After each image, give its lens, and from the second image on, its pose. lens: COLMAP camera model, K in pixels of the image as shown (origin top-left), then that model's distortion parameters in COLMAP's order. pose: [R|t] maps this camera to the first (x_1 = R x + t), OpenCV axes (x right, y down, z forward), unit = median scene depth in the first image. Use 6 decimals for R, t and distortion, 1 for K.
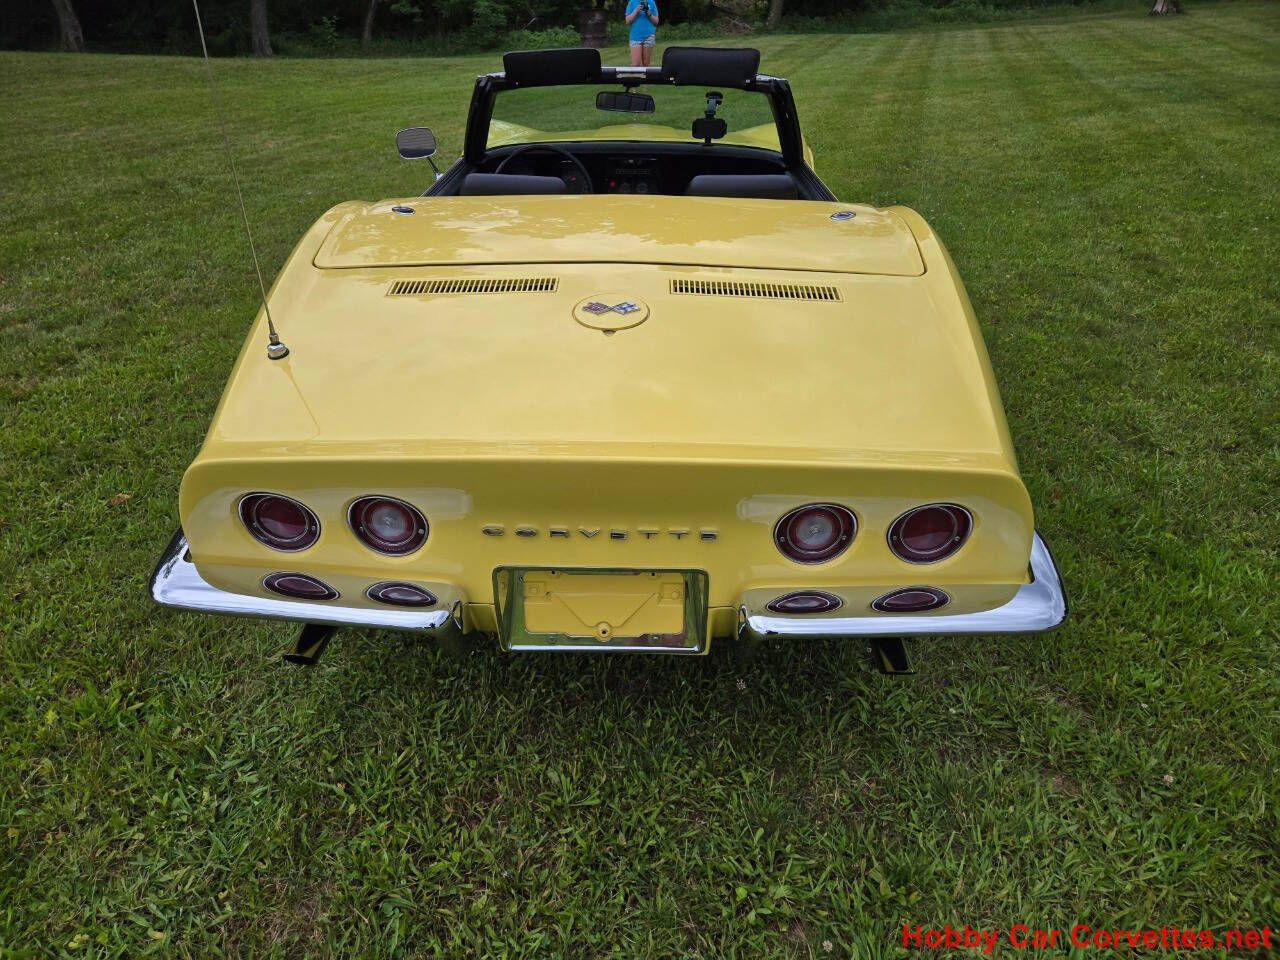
lens RADIAL K [[834.4, 0, 633.9], [0, 834.4, 485.4], [0, 0, 1]] dist [0.065325, -0.051139]
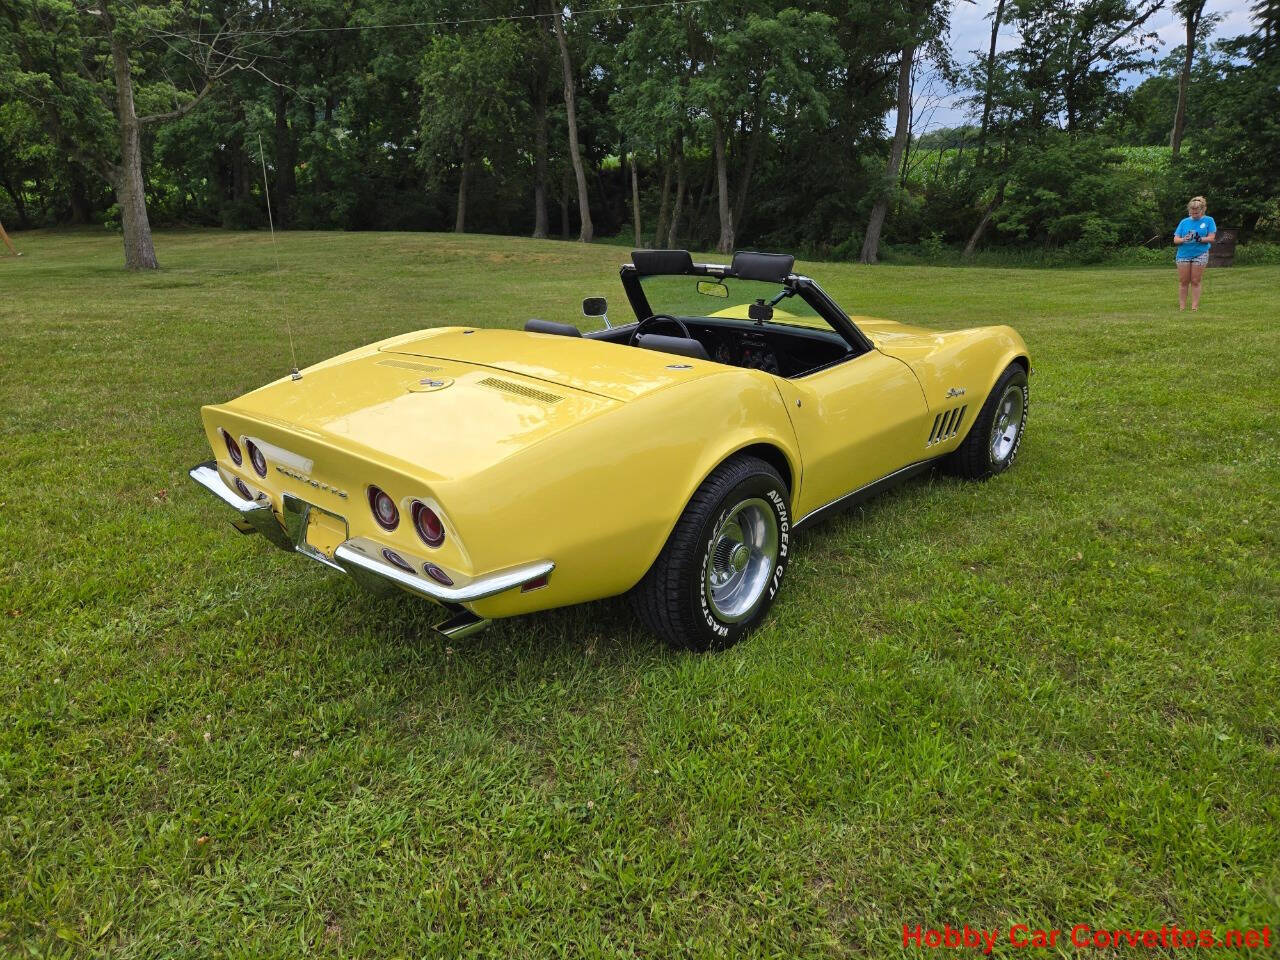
lens RADIAL K [[845.6, 0, 632.1], [0, 845.6, 478.3], [0, 0, 1]] dist [0.059608, -0.049315]
pose [[0.769515, 0.198771, -0.606908, 0.776878], [-0.328310, 0.938263, -0.108978, 0.010598], [0.547777, 0.283113, 0.787265, -0.032859]]
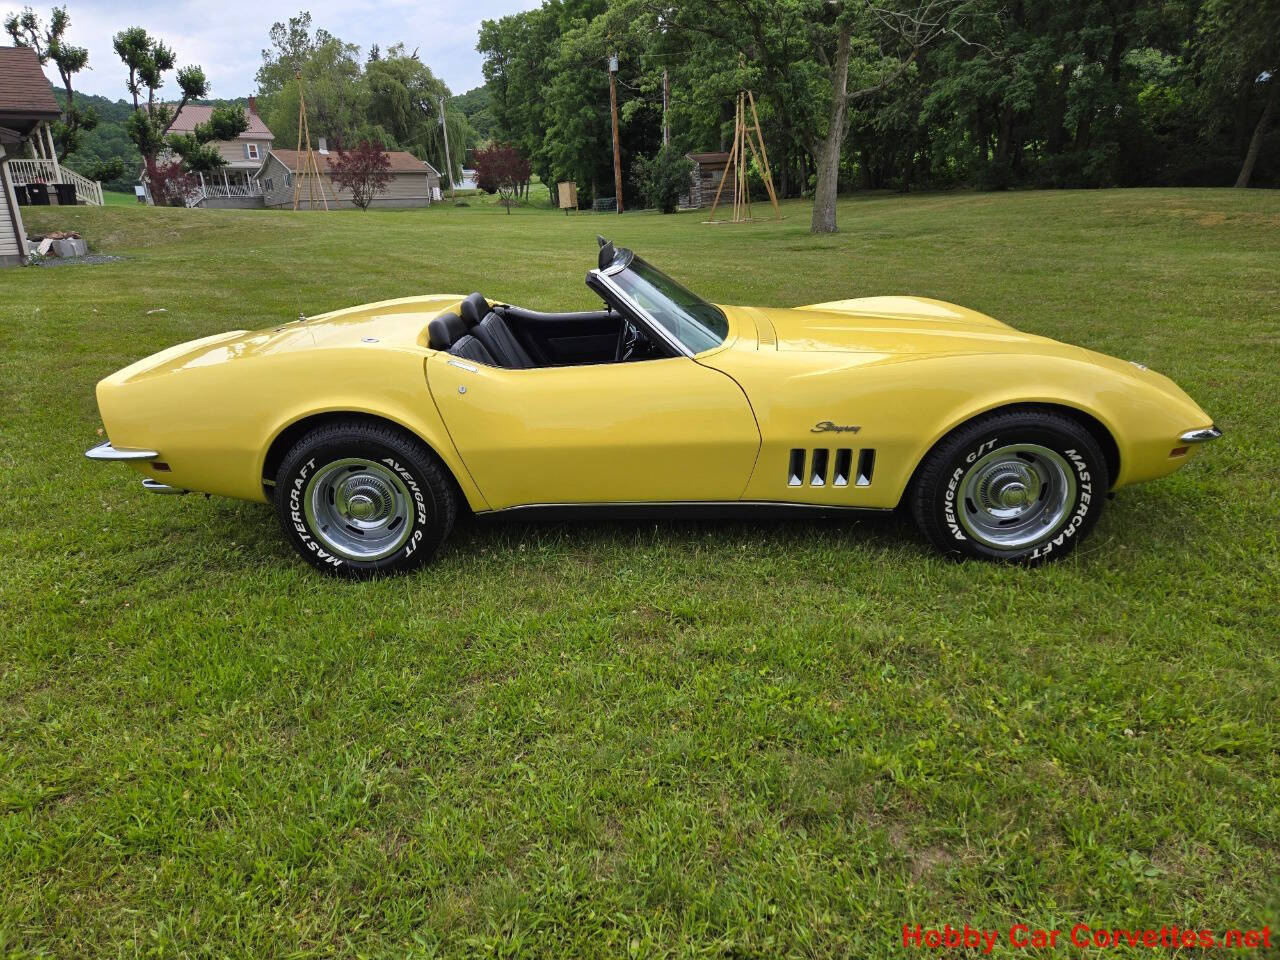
lens RADIAL K [[834.4, 0, 633.9], [0, 834.4, 485.4], [0, 0, 1]] dist [0.065325, -0.051139]
pose [[0.027656, 0.345113, -0.938154, 1.370895], [-0.480162, 0.827736, 0.290339, -0.593339], [0.876744, 0.442436, 0.188602, 0.946141]]
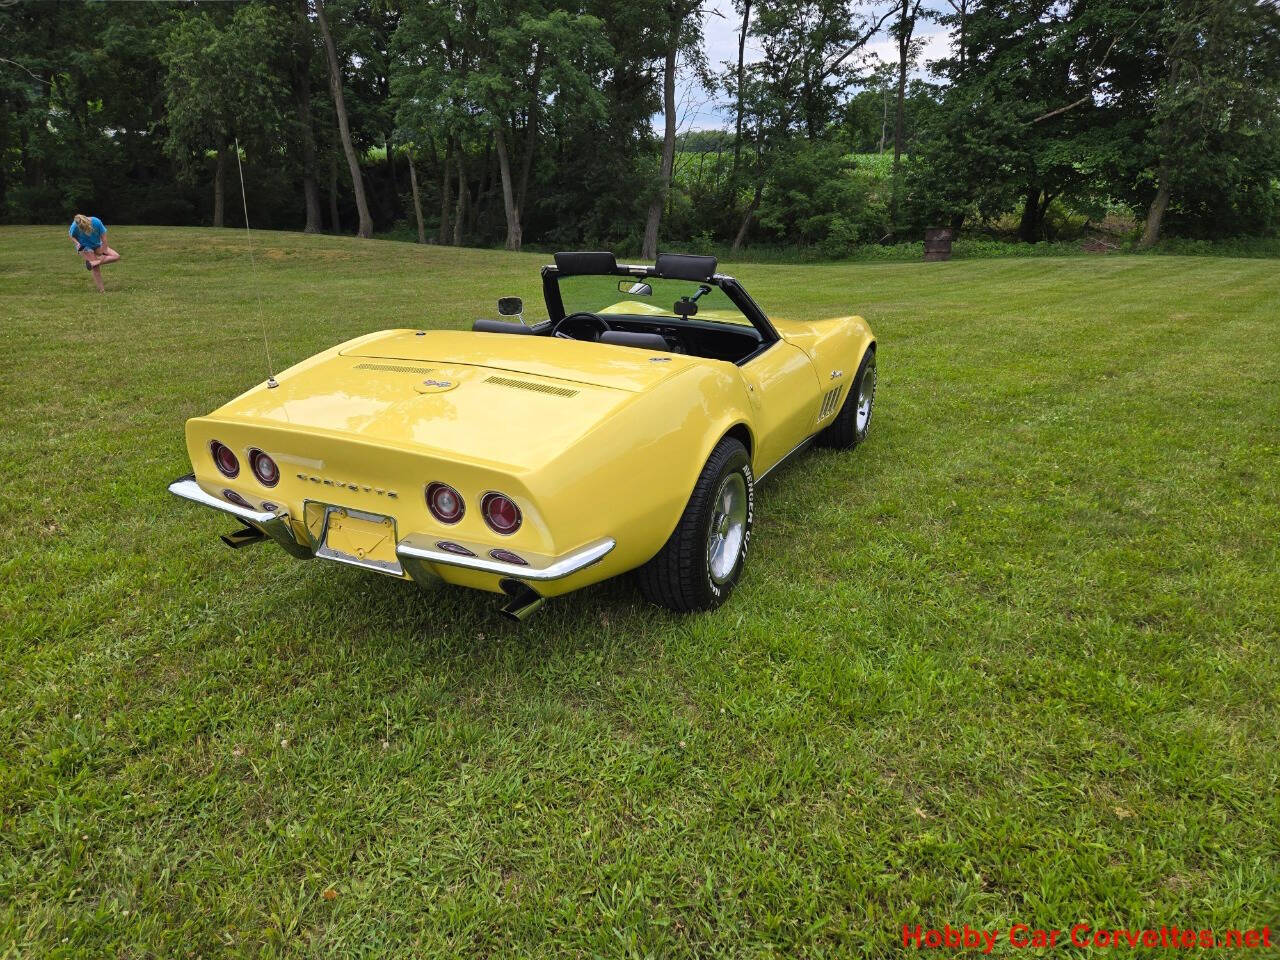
lens RADIAL K [[834.4, 0, 633.9], [0, 834.4, 485.4], [0, 0, 1]] dist [0.065325, -0.051139]
pose [[0.909835, 0.143744, -0.389278, 0.604602], [-0.222399, 0.960896, -0.164979, 0.106320], [0.350341, 0.236679, 0.906225, -0.216387]]
